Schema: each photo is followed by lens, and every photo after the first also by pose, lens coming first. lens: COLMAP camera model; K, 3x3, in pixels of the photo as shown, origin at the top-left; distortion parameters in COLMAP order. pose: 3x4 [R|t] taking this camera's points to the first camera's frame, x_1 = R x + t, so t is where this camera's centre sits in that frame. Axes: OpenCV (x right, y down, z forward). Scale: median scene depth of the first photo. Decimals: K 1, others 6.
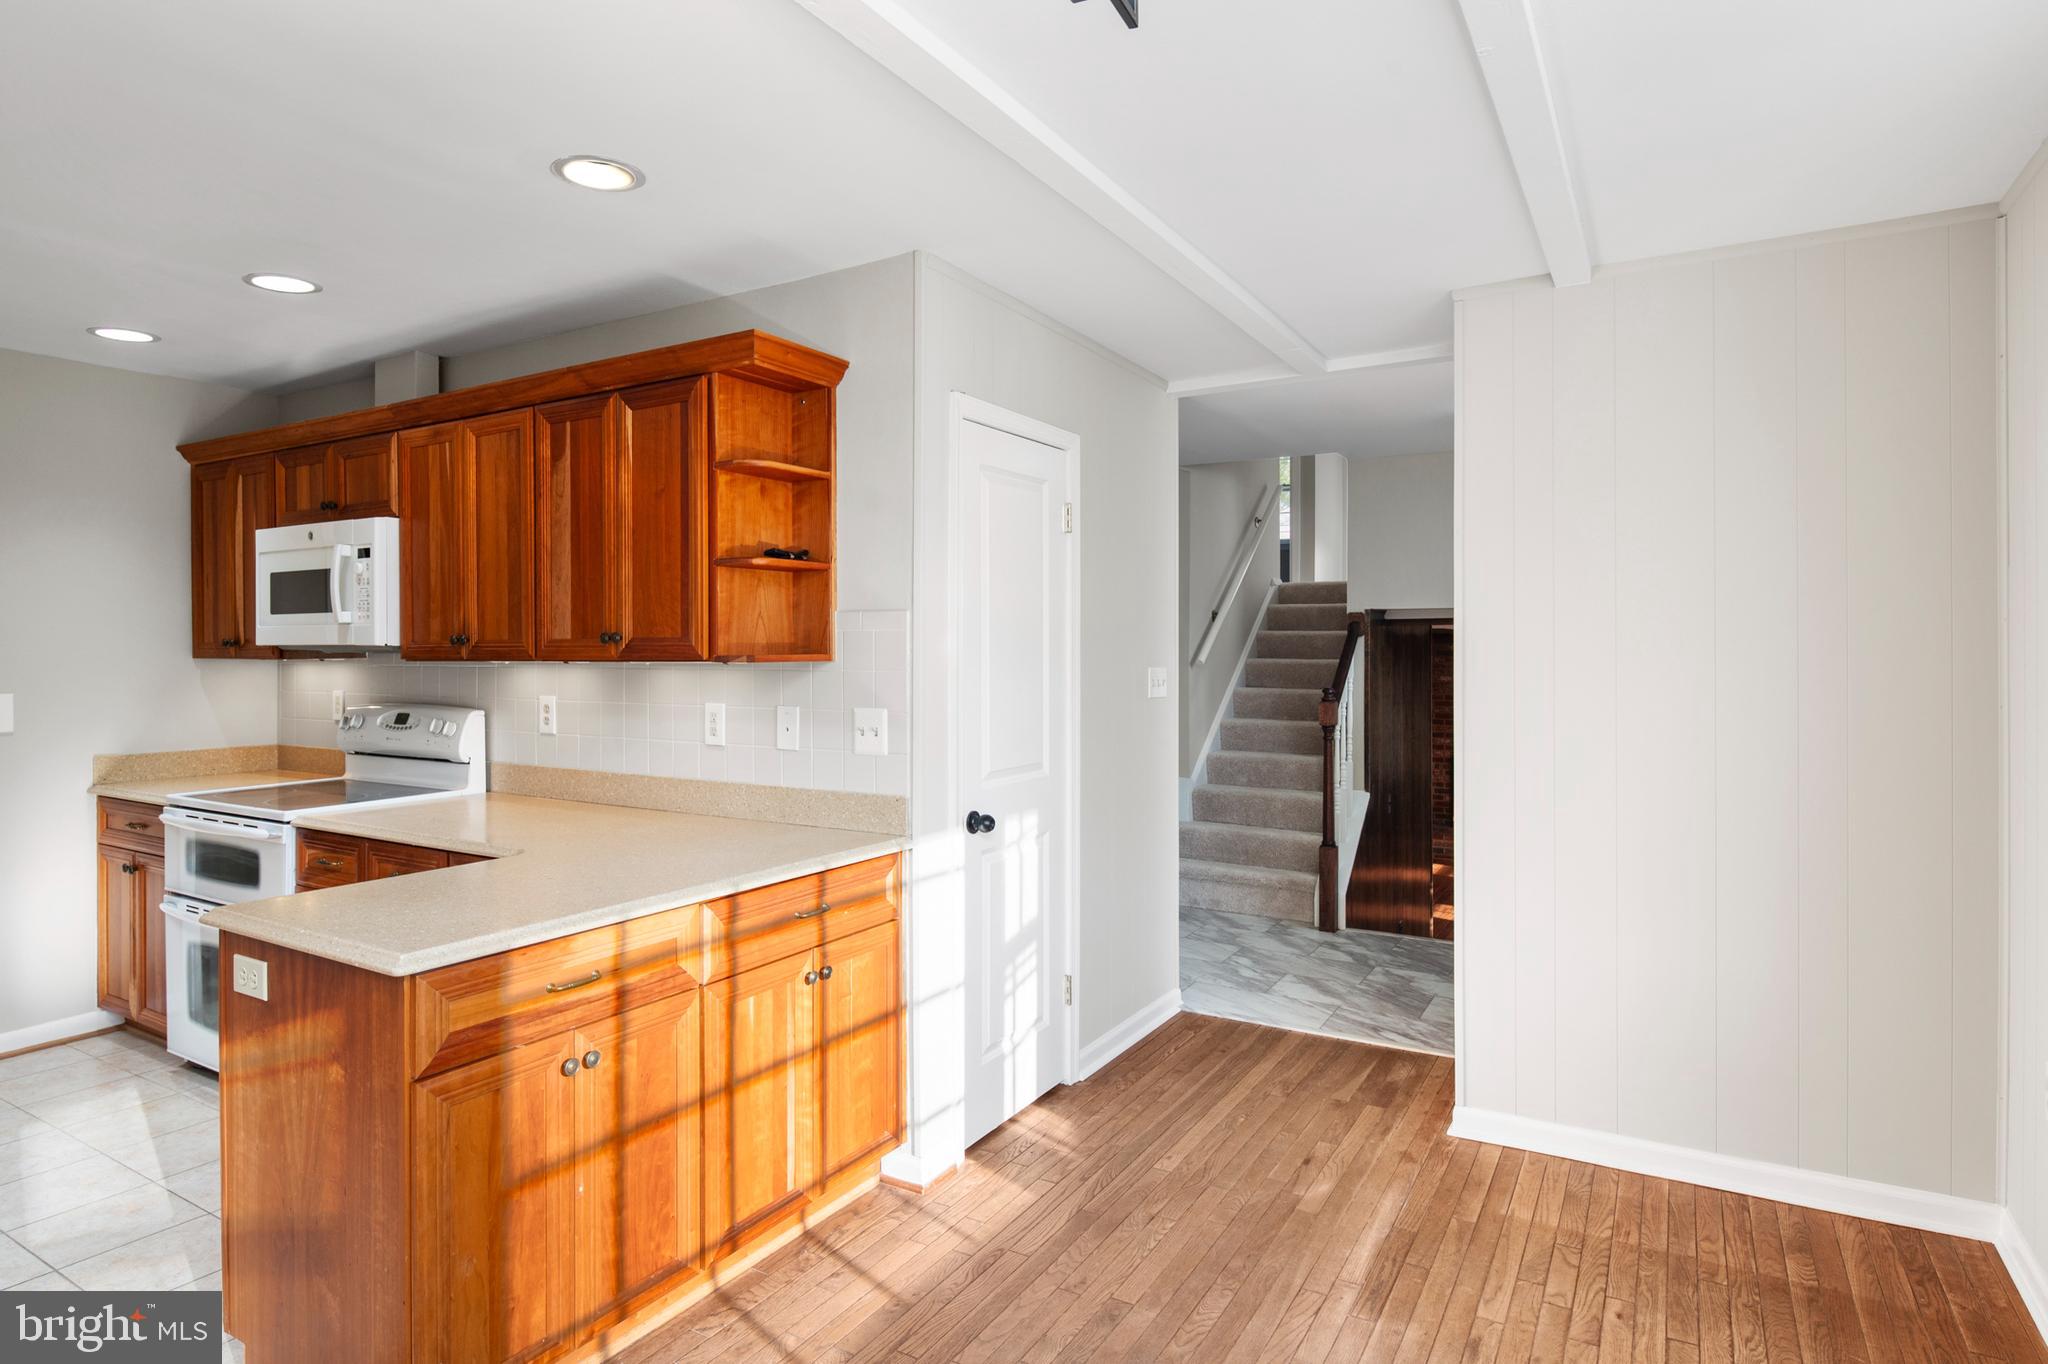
lens RADIAL K [[1115.8, 0, 1016.0], [0, 1115.8, 651.7], [0, 0, 1]] dist [0.002278, -0.008197]
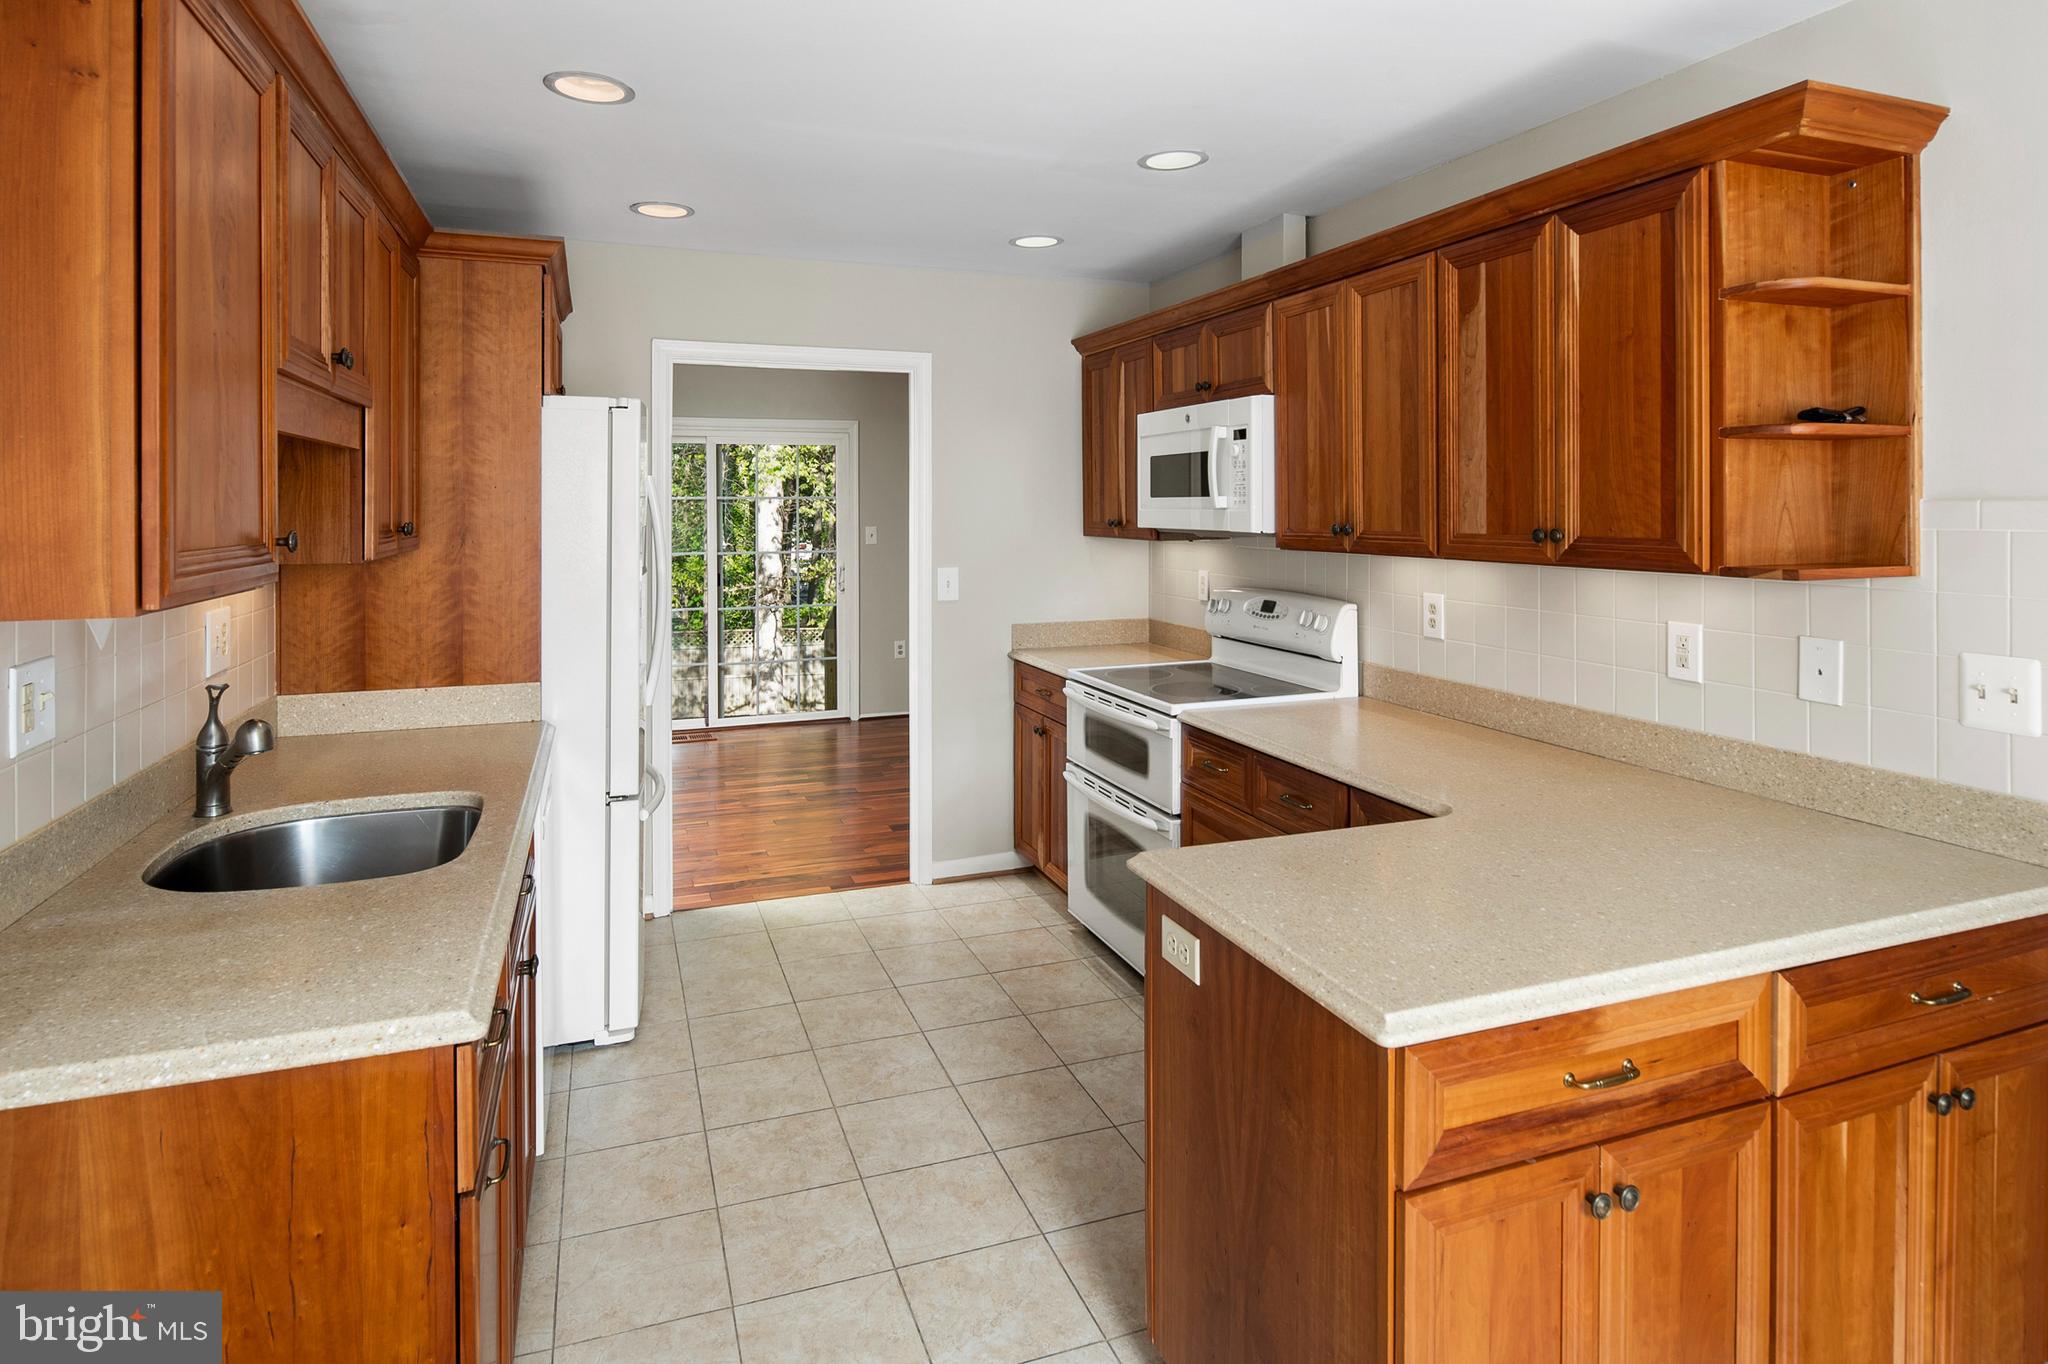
lens RADIAL K [[1115.8, 0, 993.9], [0, 1115.8, 523.6], [0, 0, 1]] dist [0.002278, -0.008197]
pose [[0.768709, 0.010805, -0.639508, -0.158803], [-0.001879, 0.999891, 0.014636, -0.029935], [0.639596, -0.010050, 0.768645, 0.158371]]
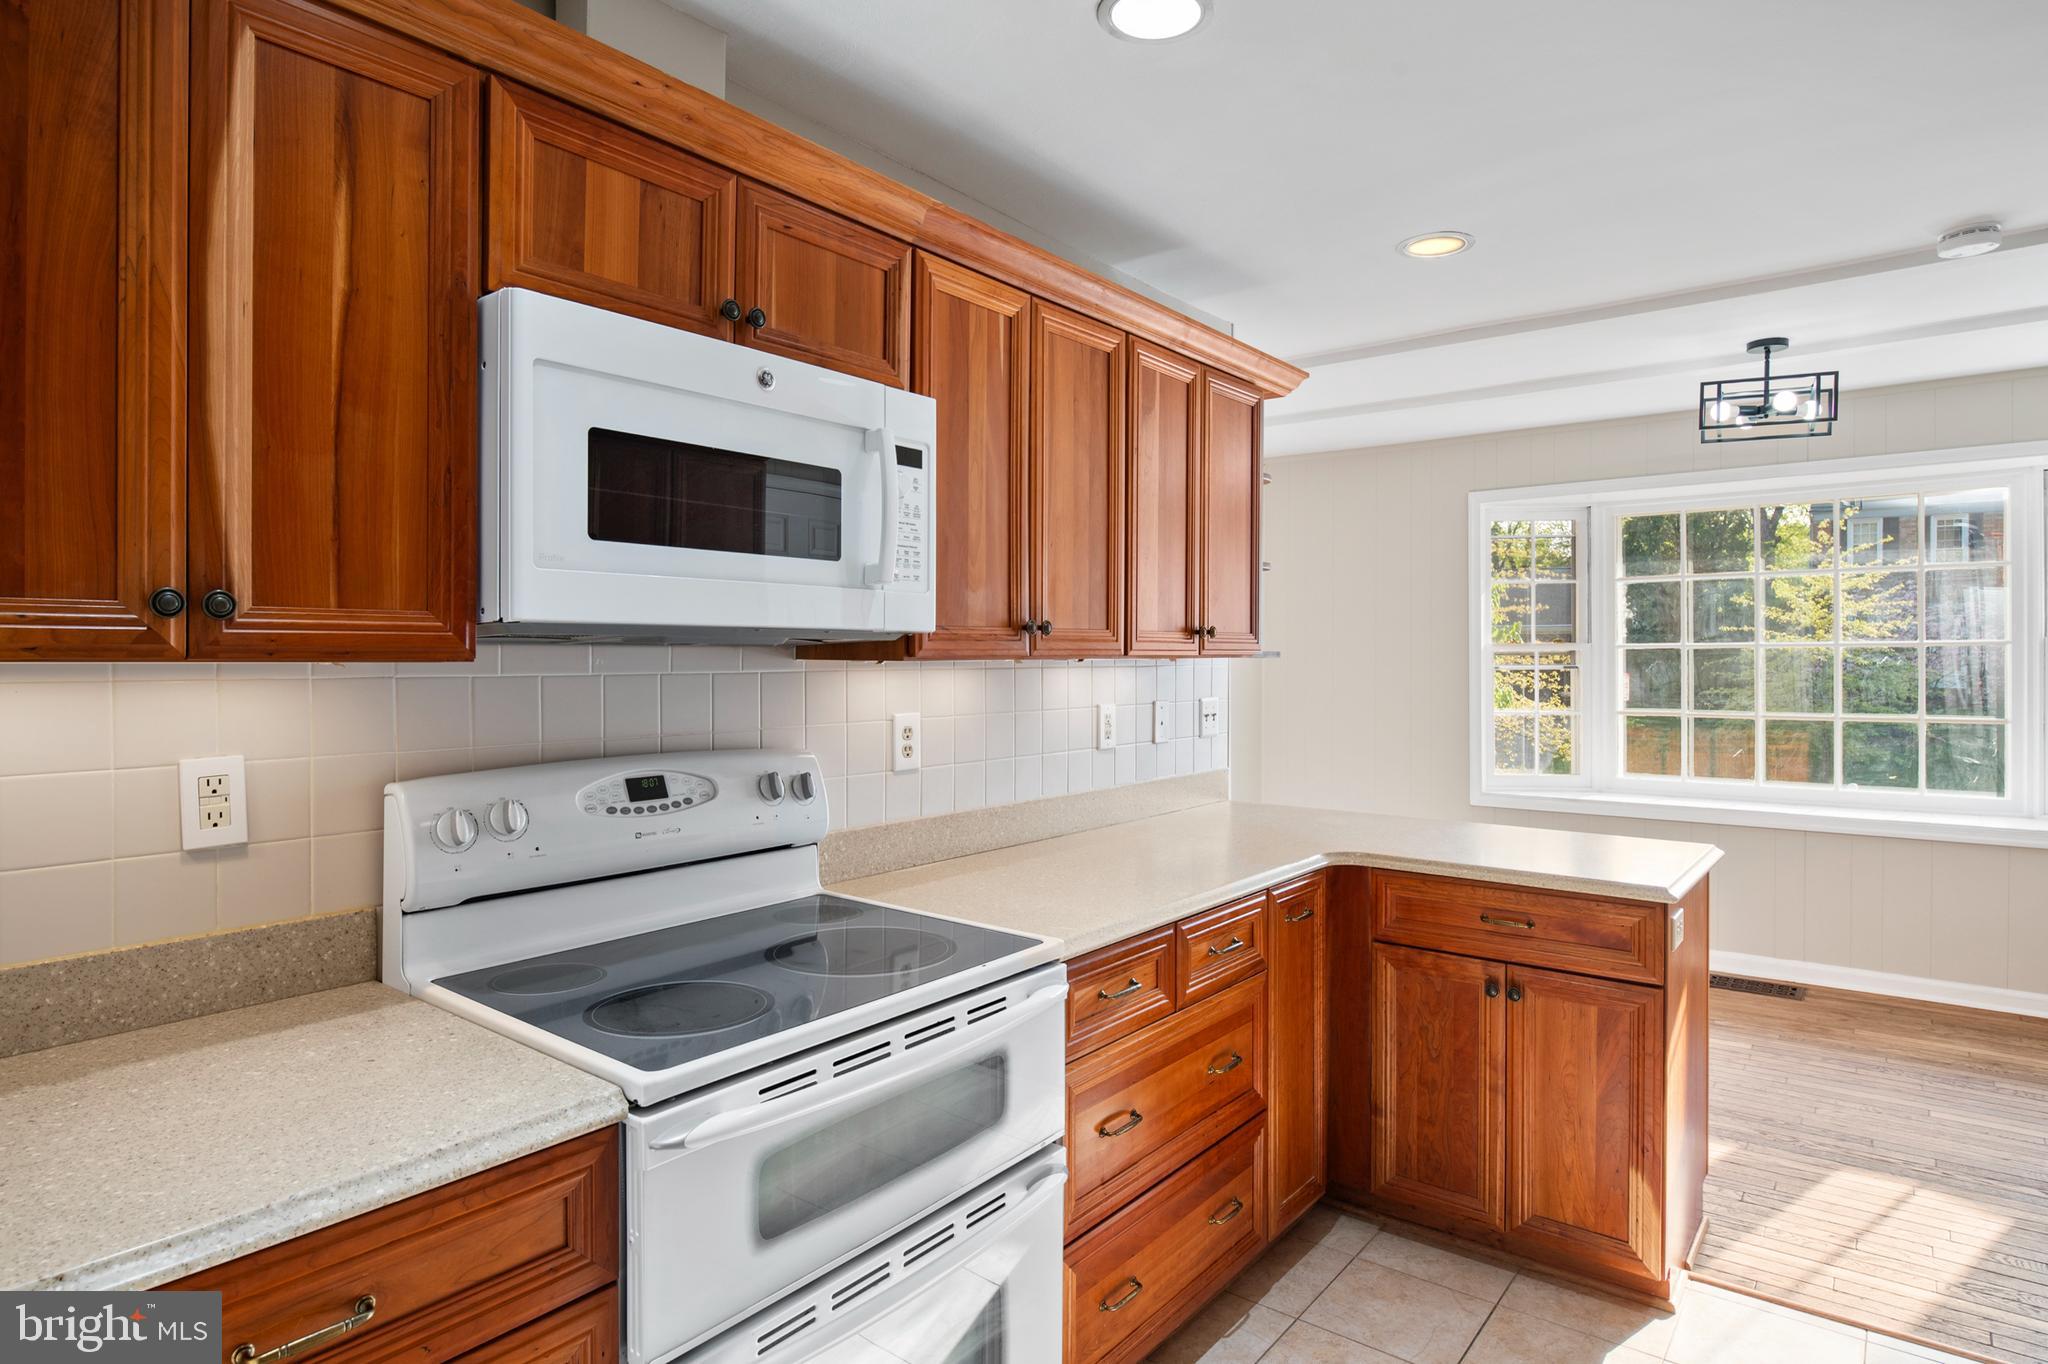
lens RADIAL K [[1115.8, 0, 1022.0], [0, 1115.8, 668.5], [0, 0, 1]] dist [0.002278, -0.008197]
pose [[0.130302, -0.010074, 0.991423, -1.255800], [0.003931, 0.999946, 0.009644, 0.008530], [-0.991467, 0.002640, 0.130335, 0.997074]]
